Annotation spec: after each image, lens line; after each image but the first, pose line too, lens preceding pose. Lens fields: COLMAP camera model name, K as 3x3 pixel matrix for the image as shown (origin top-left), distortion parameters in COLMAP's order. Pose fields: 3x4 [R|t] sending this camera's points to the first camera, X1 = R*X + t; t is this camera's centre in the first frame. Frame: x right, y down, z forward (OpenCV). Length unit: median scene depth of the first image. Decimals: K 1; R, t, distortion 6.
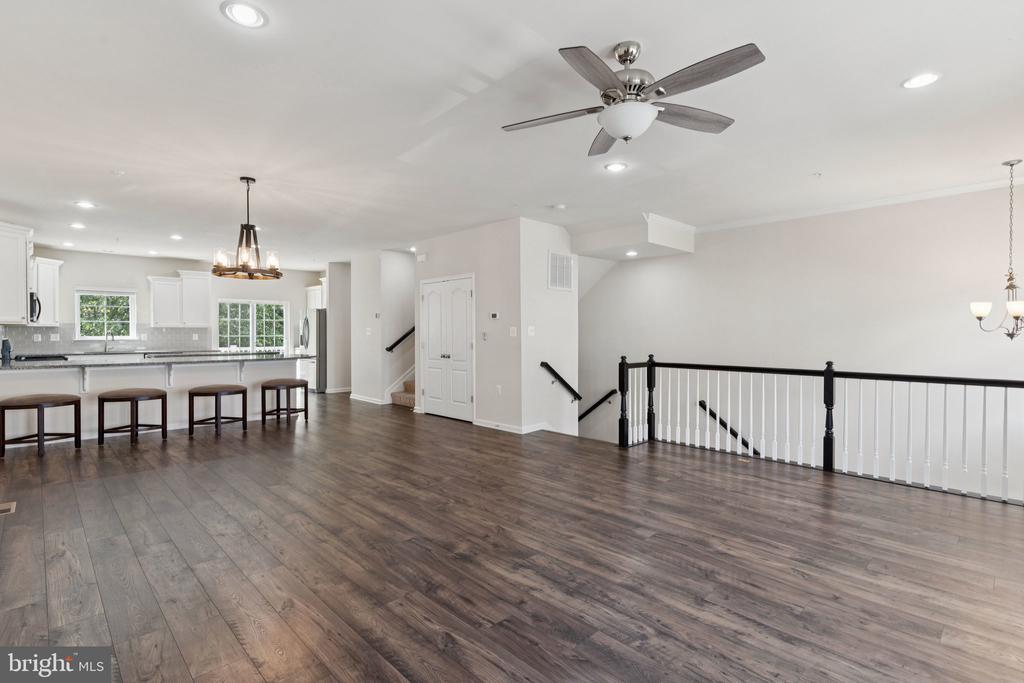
lens RADIAL K [[476.9, 0, 511.5], [0, 476.9, 334.5], [0, 0, 1]] dist [0.003386, 0.000183]
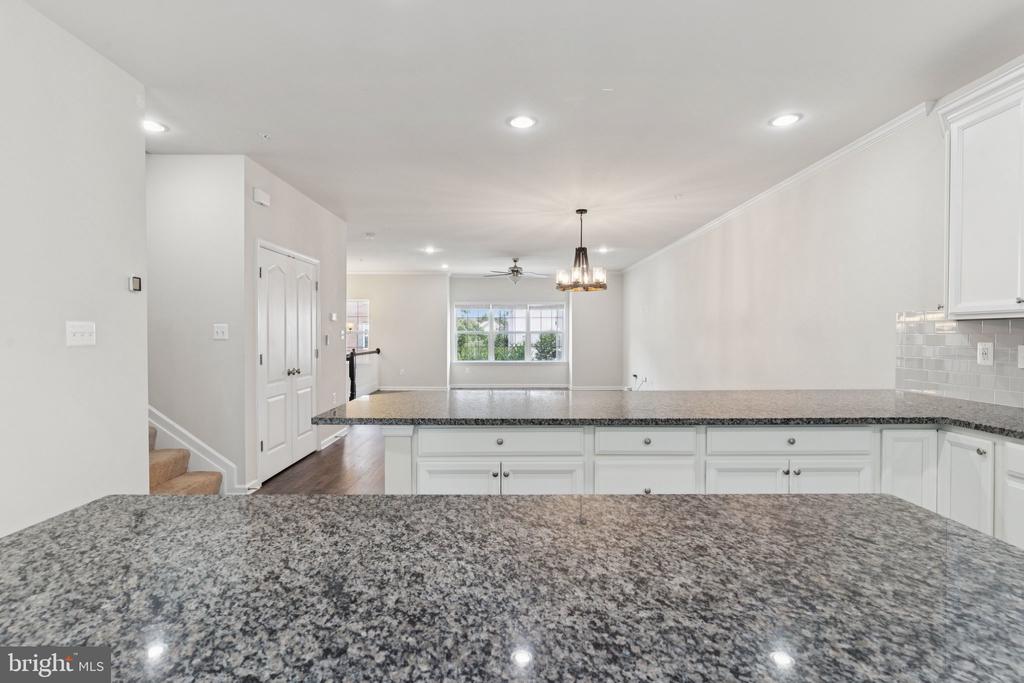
lens RADIAL K [[497.4, 0, 513.9], [0, 497.4, 340.6], [0, 0, 1]] dist [-0.000752, -0.000568]
pose [[-0.713860, -0.009189, 0.700228, -1.190616], [0.004828, 0.999826, 0.018043, -0.012291], [-0.700271, 0.016261, -0.713692, 1.827280]]
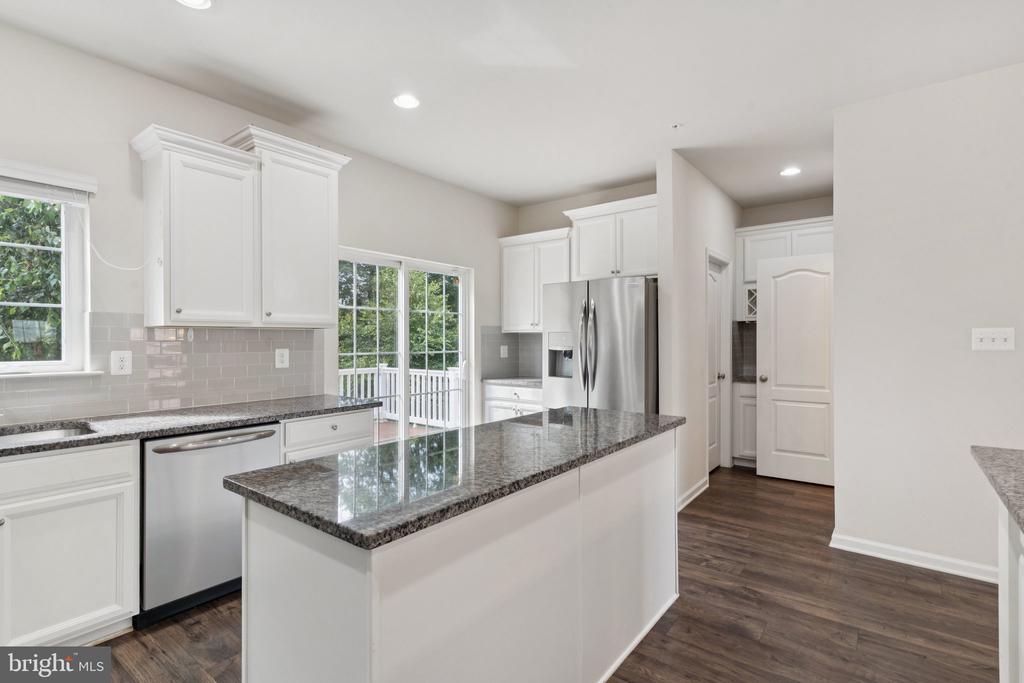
lens RADIAL K [[499.0, 0, 513.6], [0, 499.0, 337.6], [0, 0, 1]] dist [0.018983, -0.000403]
pose [[0.989655, -0.001391, 0.143464, -1.124270], [0.003180, 0.999920, -0.012244, -0.009078], [-0.143436, 0.012573, 0.989580, 1.312415]]
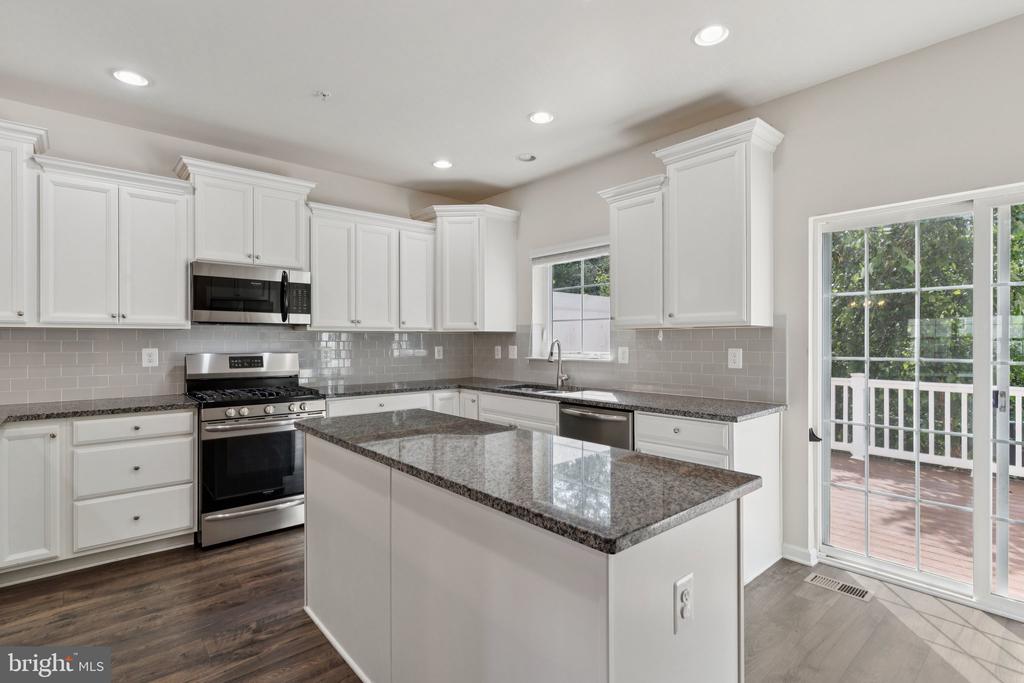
lens RADIAL K [[509.2, 0, 512.0], [0, 509.2, 341.5], [0, 0, 1]] dist [-0.003281, -0.000168]
pose [[-0.059717, 0.005355, -0.998201, -0.672657], [-0.002422, 0.999982, 0.005510, -0.015048], [0.998212, 0.002747, -0.059703, 1.765335]]
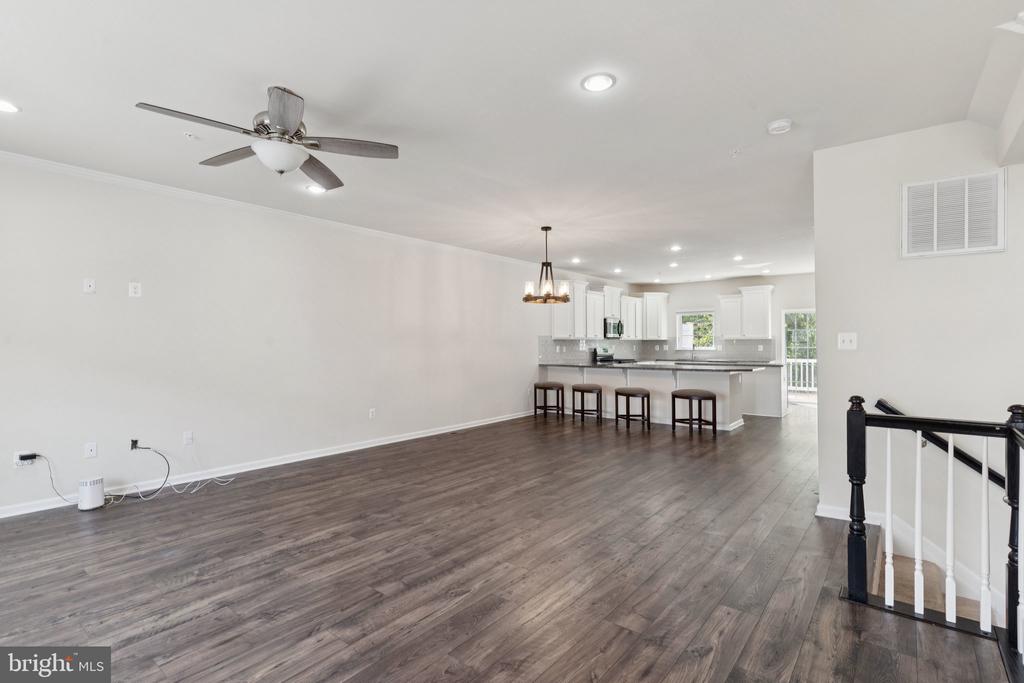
lens RADIAL K [[497.3, 0, 535.4], [0, 497.3, 344.5], [0, 0, 1]] dist [-0.001066, -0.000189]
pose [[0.147011, -0.001396, -0.989134, 0.713165], [0.000137, 0.999999, -0.001391, -0.002474], [0.989135, 0.000069, 0.147011, 0.687423]]
